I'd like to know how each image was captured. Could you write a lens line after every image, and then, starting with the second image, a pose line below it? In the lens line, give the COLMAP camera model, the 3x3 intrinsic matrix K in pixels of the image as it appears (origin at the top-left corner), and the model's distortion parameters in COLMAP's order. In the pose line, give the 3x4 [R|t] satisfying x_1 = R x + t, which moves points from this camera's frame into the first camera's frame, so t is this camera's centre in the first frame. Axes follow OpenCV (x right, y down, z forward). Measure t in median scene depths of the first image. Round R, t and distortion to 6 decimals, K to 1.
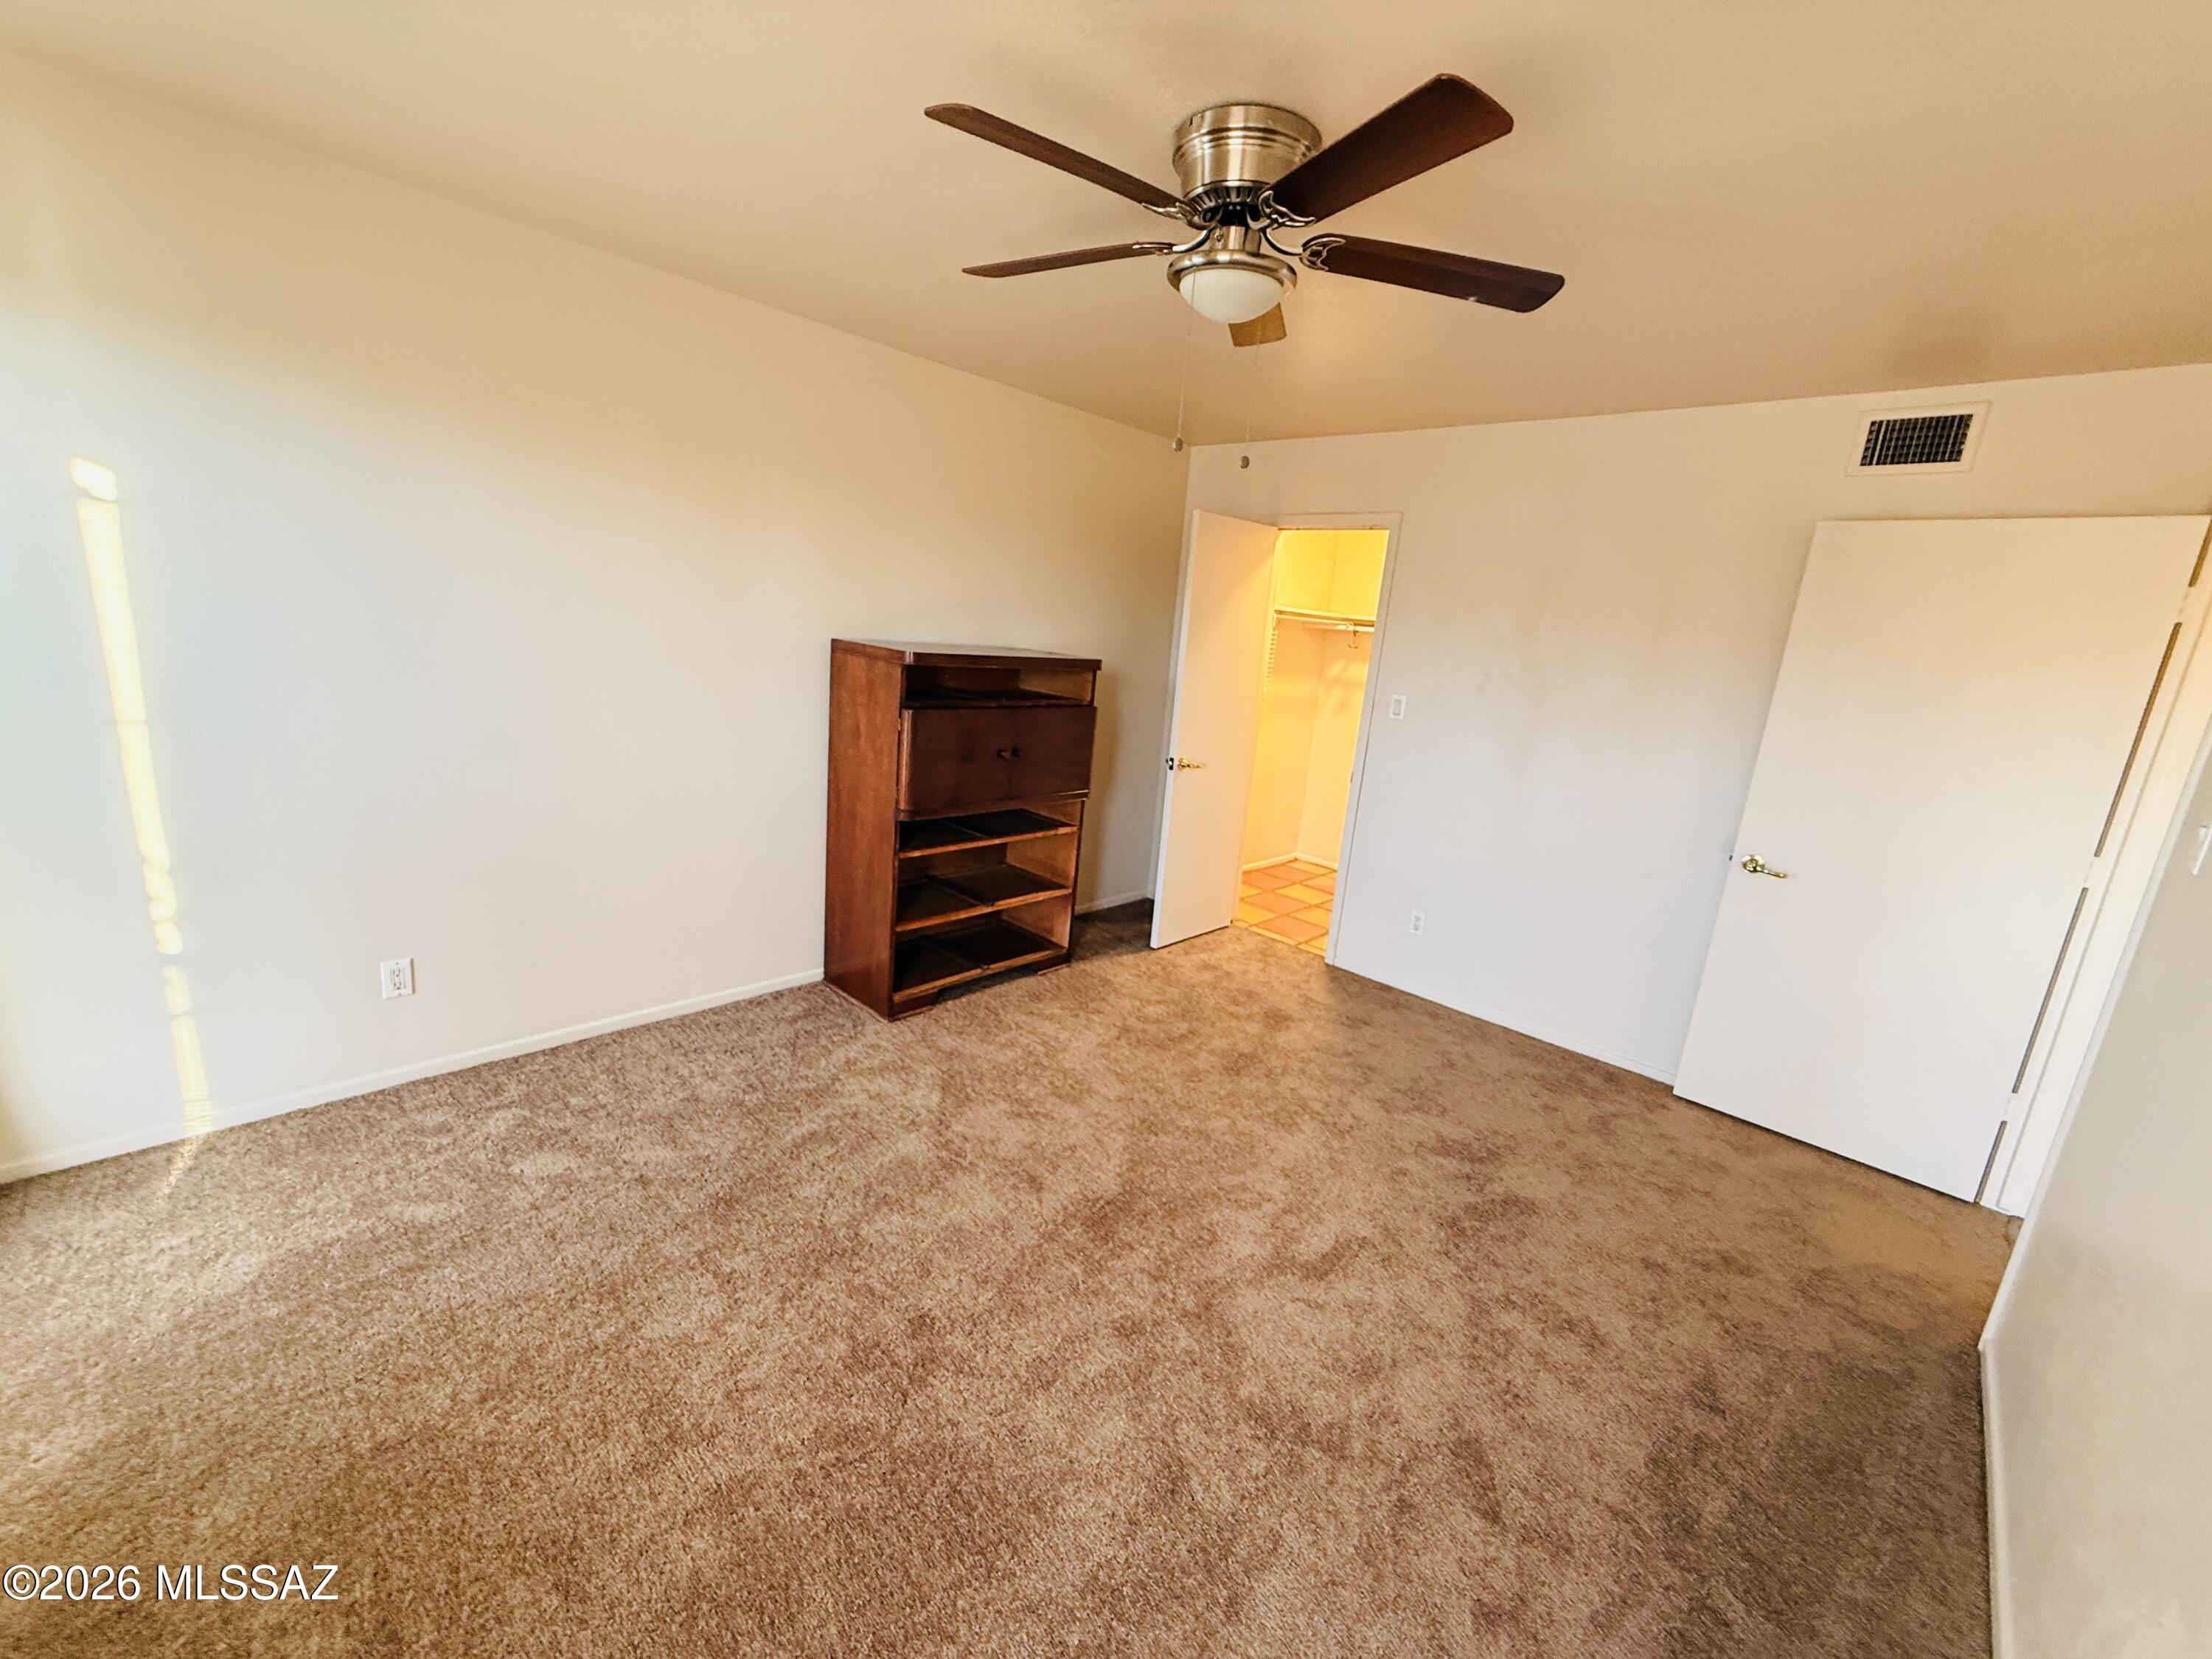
lens RADIAL K [[874.7, 0, 1097.1], [0, 874.7, 826.5], [0, 0, 1]] dist [-0.000047, -0.000406]
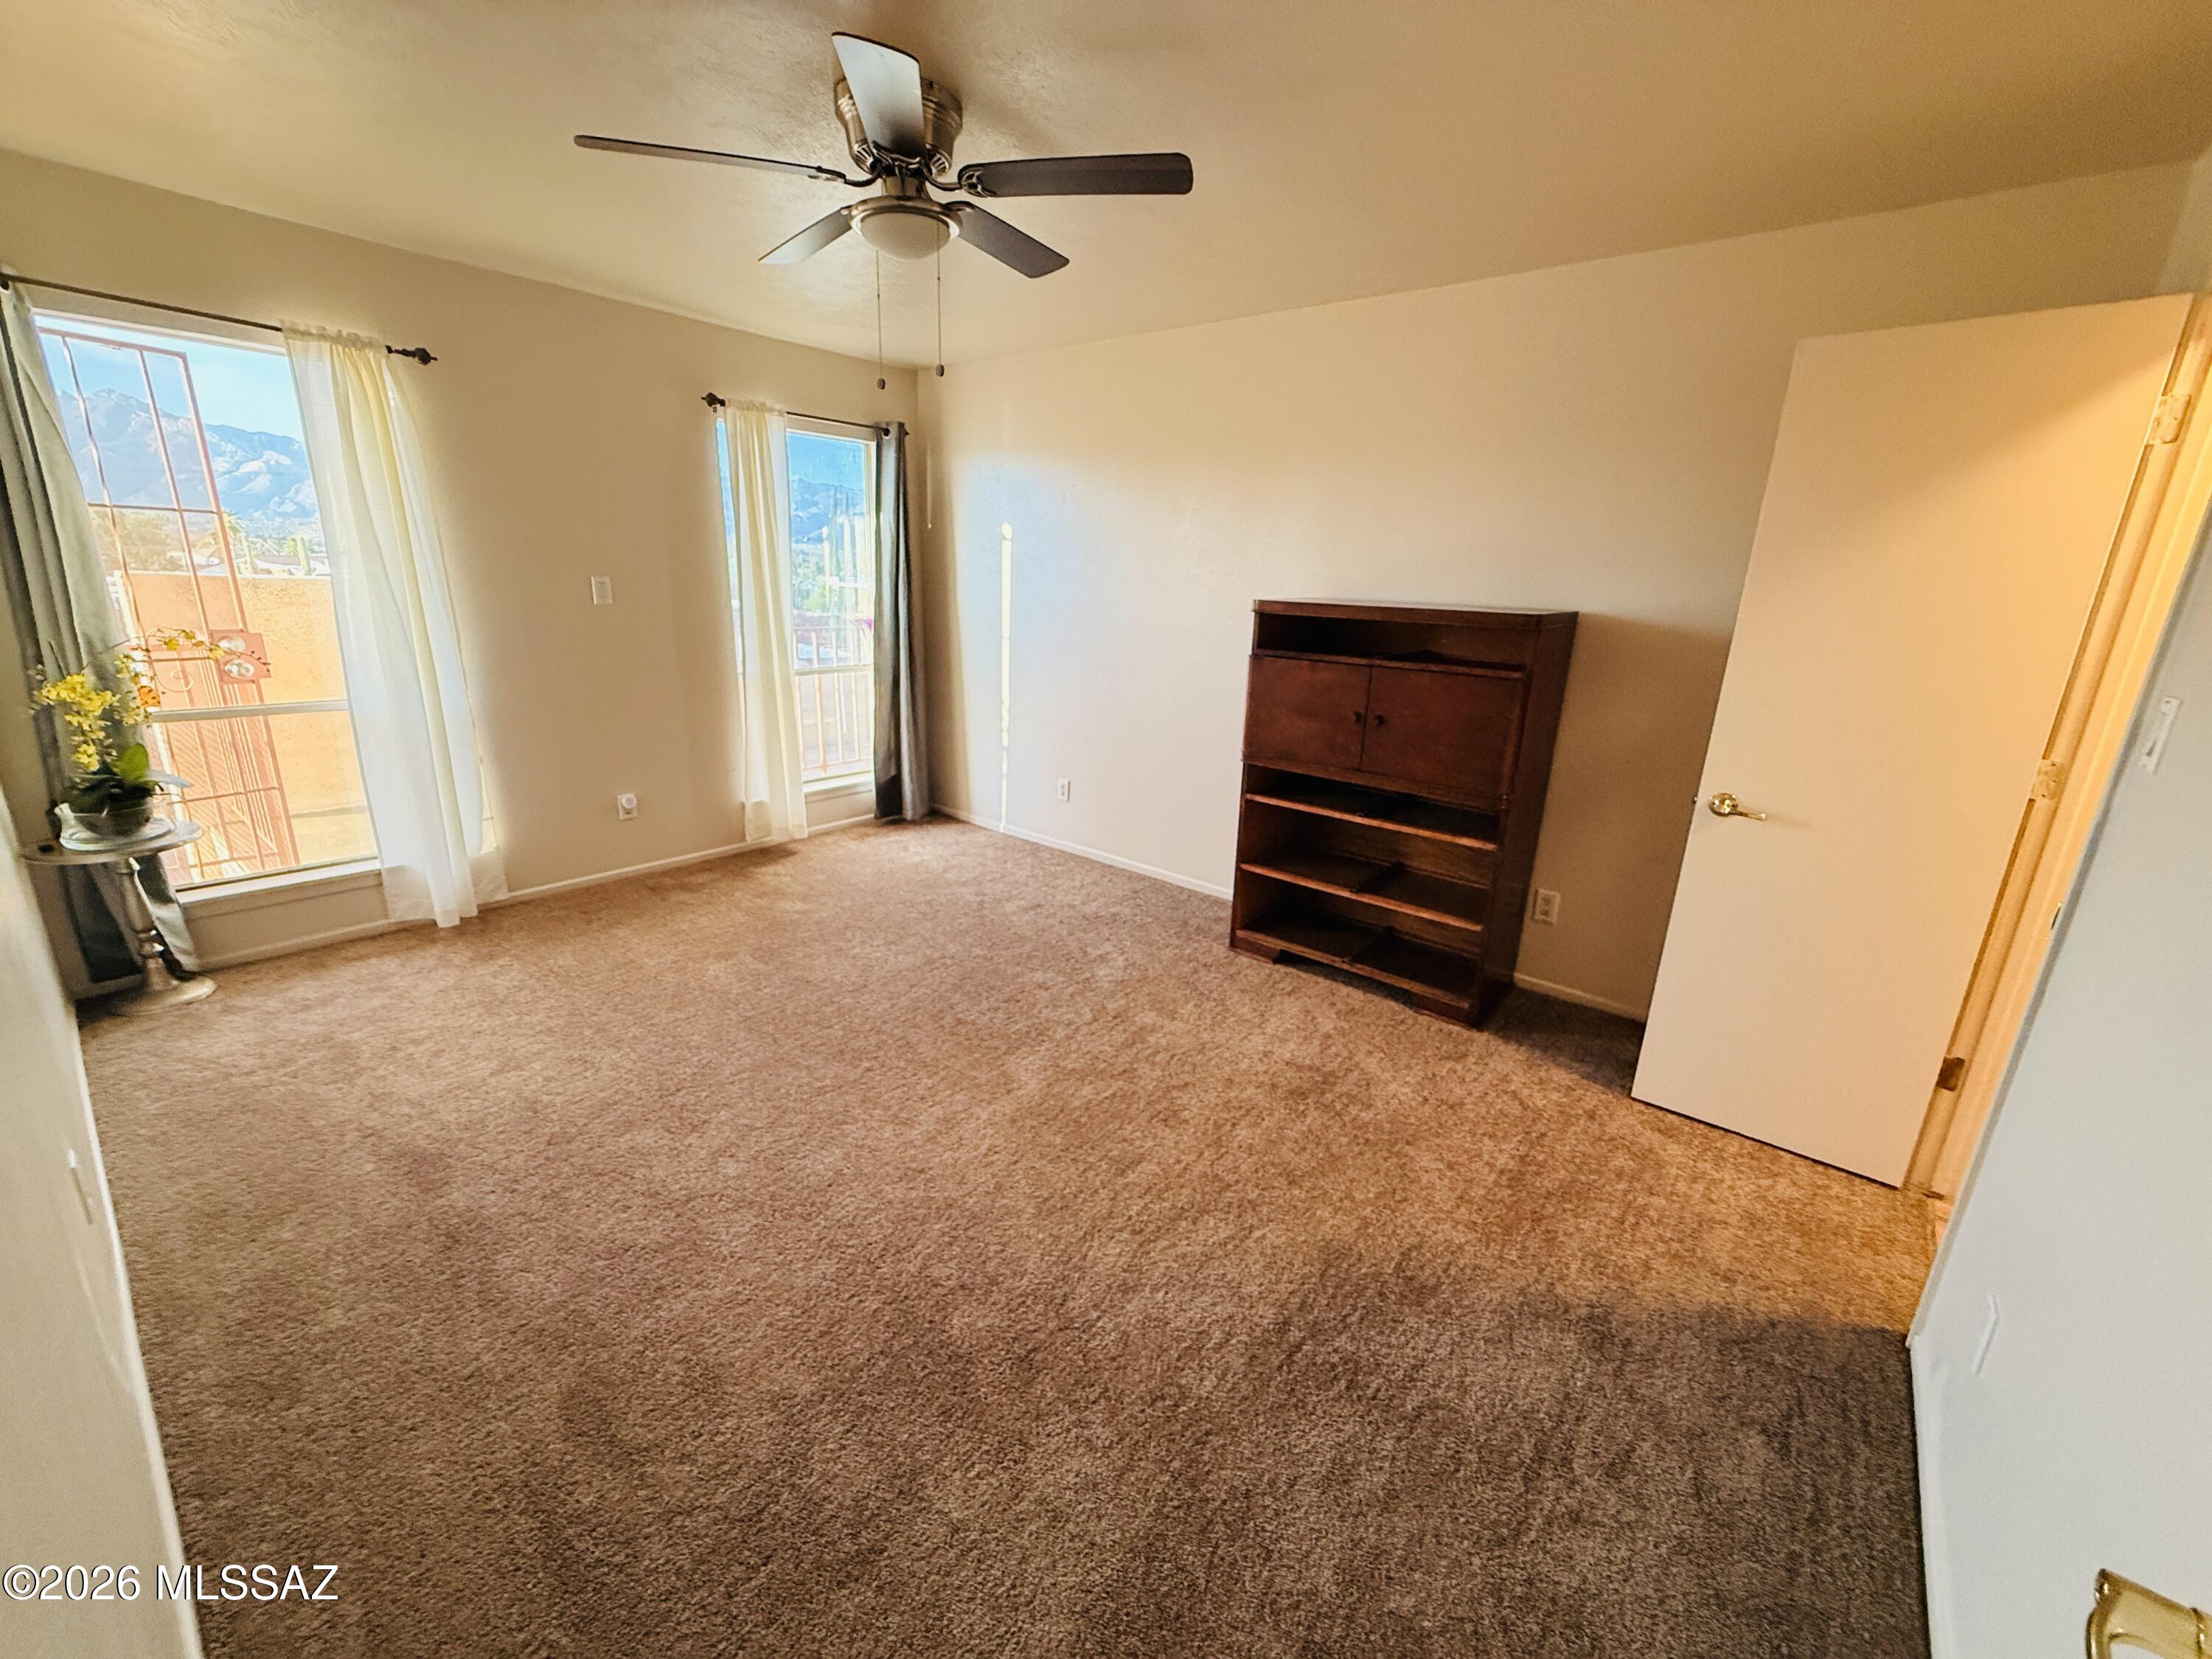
lens RADIAL K [[925.0, 0, 1106.0], [0, 925.0, 829.5], [0, 0, 1]] dist [-0.000467, -0.000335]
pose [[0.056307, 0.192595, -0.979662, 0.748743], [-0.244832, 0.953922, 0.173463, -0.069263], [0.967929, 0.230085, 0.100866, 0.626365]]
